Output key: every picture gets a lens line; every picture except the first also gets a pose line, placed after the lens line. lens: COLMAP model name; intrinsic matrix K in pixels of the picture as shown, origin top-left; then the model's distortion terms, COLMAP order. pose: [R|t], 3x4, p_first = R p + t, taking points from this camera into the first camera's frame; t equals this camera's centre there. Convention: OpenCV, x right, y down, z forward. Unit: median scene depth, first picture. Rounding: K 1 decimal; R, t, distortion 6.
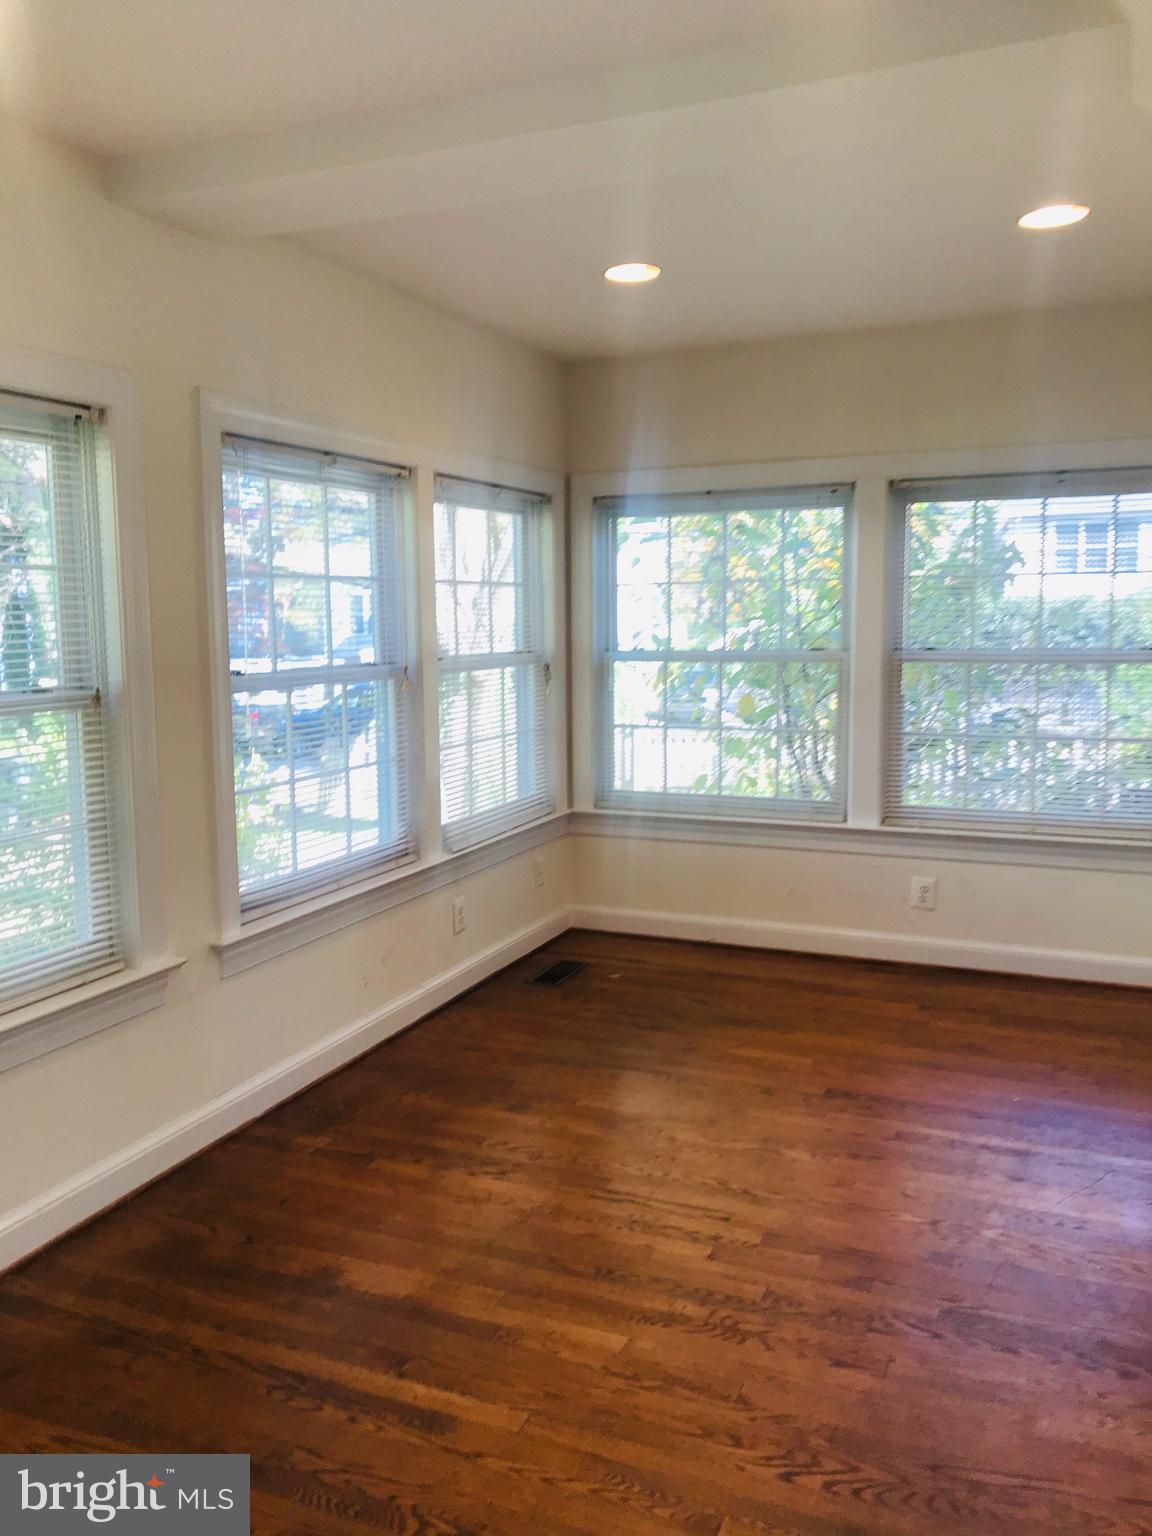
lens RADIAL K [[1248.9, 0, 567.6], [0, 1248.9, 754.6], [0, 0, 1]] dist [0.033952, -0.035680]
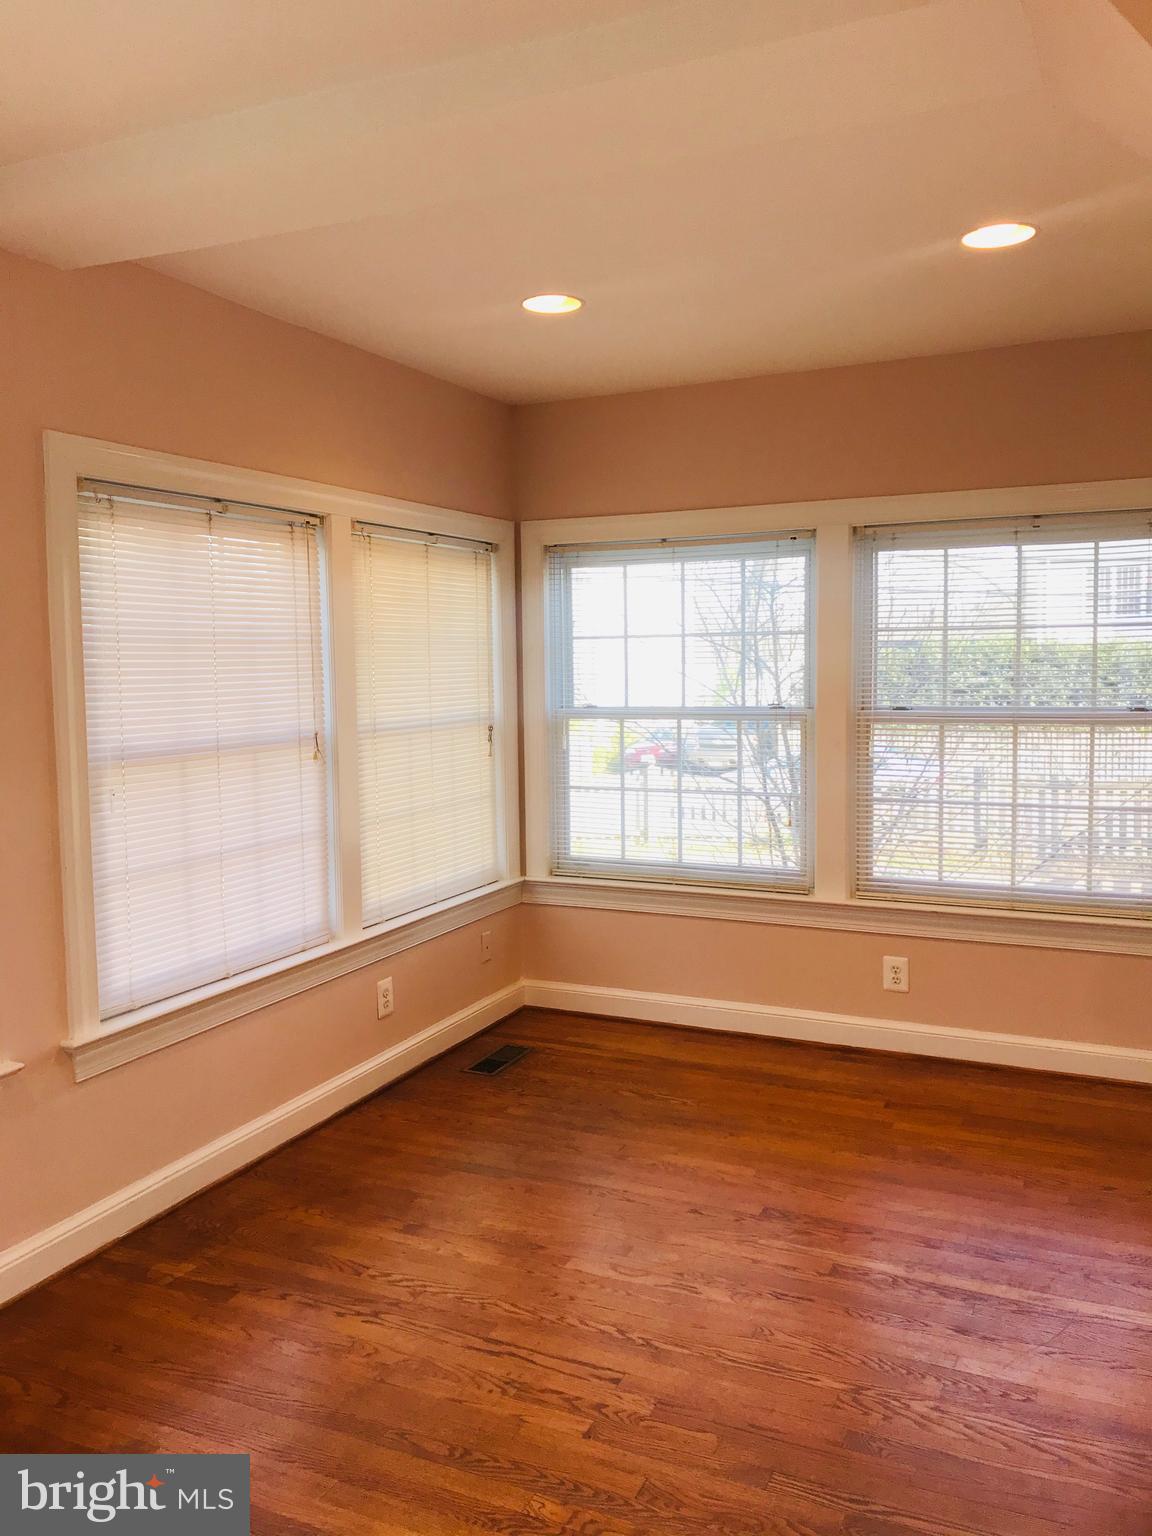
lens RADIAL K [[1248.9, 0, 567.2], [0, 1248.9, 753.4], [0, 0, 1]] dist [0.033952, -0.035680]
pose [[0.999679, 0.000197, -0.025338, 0.101320], [-0.001130, 0.999322, -0.036804, -0.024686], [0.025314, 0.036820, 0.999001, 0.109338]]
